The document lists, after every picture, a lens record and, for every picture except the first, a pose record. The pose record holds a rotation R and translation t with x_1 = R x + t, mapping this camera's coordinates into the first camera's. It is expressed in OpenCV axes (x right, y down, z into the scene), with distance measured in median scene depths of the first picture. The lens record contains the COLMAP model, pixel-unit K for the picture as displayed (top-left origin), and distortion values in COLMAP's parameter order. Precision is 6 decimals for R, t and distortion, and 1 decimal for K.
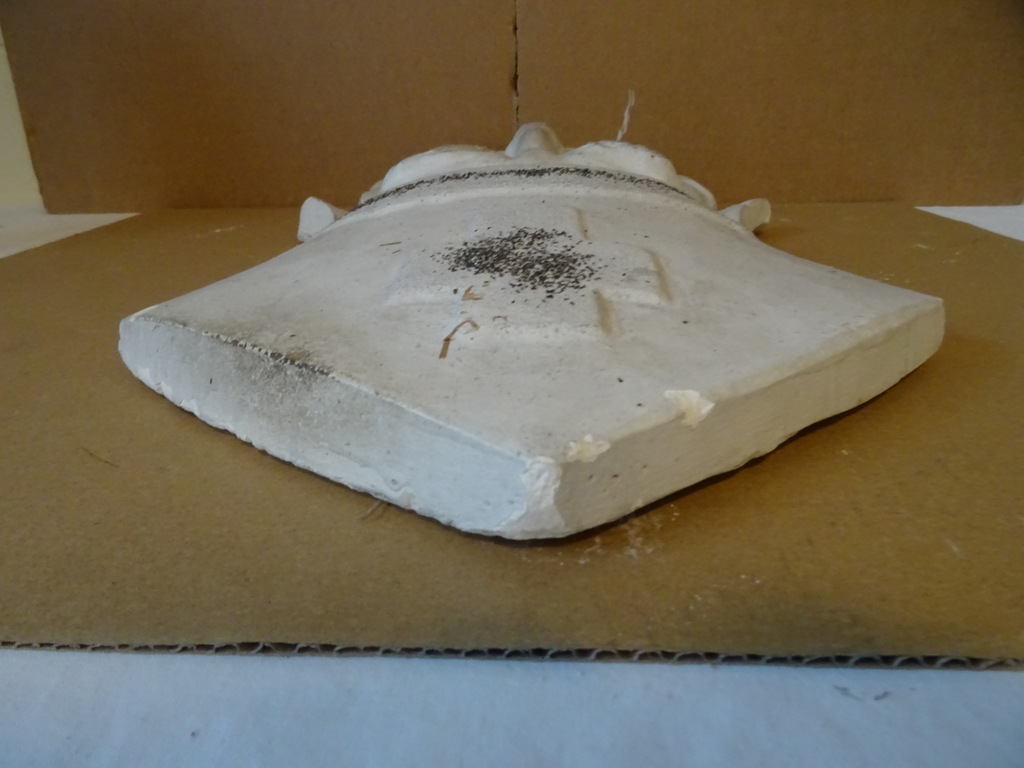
lens RADIAL K [[733.2, 0, 514.2], [0, 733.2, 386.3], [0, 0, 1]] dist [0.003211, 0.000601]
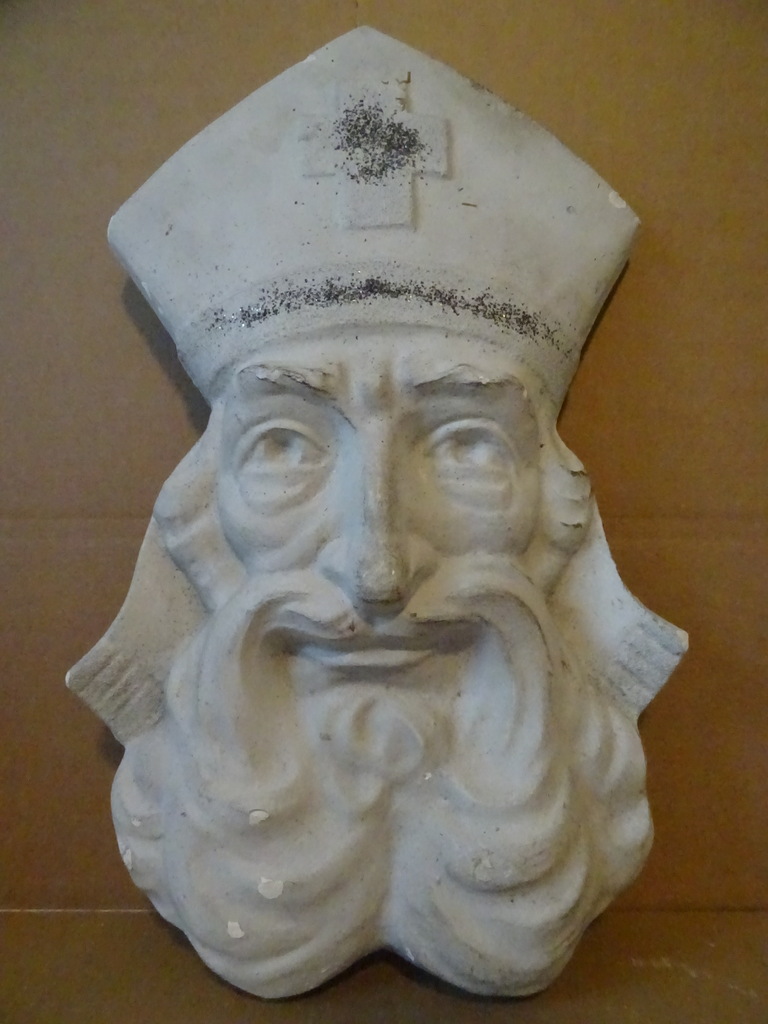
lens RADIAL K [[733.2, 0, 384.0], [0, 733.2, 512.0], [0, 0, 1]] dist [0.003211, 0.000601]
pose [[-0.998855, 0.044273, -0.018120, 0.068140], [-0.026038, -0.185393, 0.982319, -2.107910], [0.040131, 0.981667, 0.186333, 1.596902]]
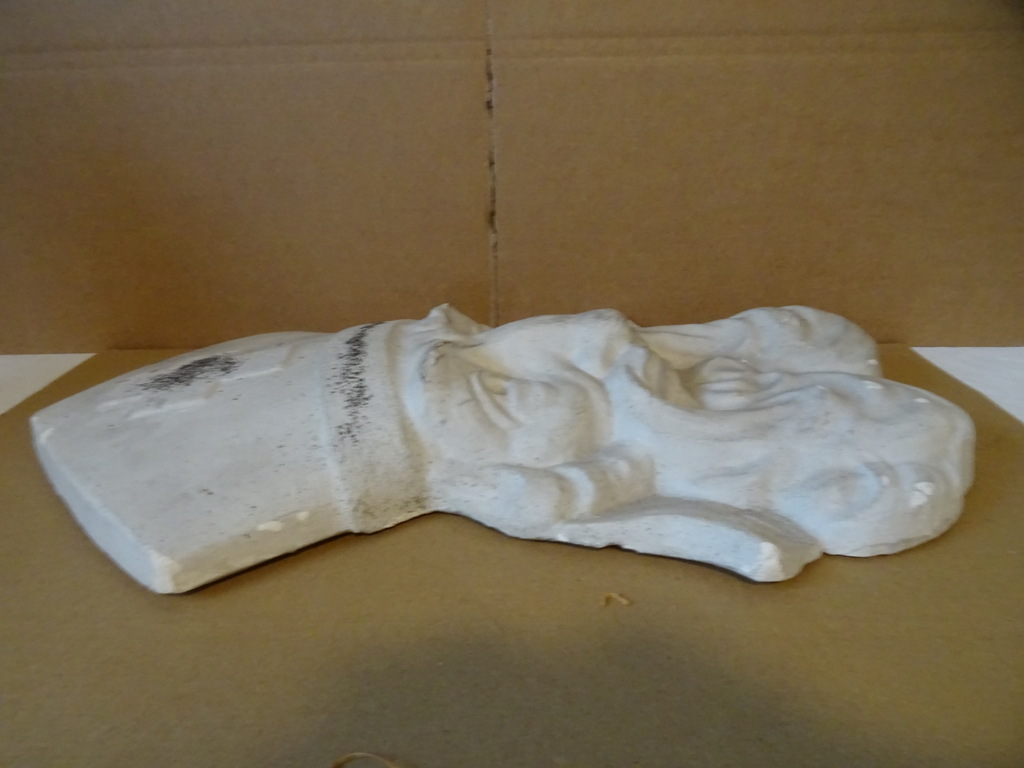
lens RADIAL K [[737.4, 0, 512.5], [0, 737.4, 385.9], [0, 0, 1]] dist [0.006897, -0.001786]
pose [[0.073187, 0.389404, -0.918155, 1.849164], [-0.355909, 0.870204, 0.340697, -1.100067], [0.931650, 0.301845, 0.202280, 1.439449]]
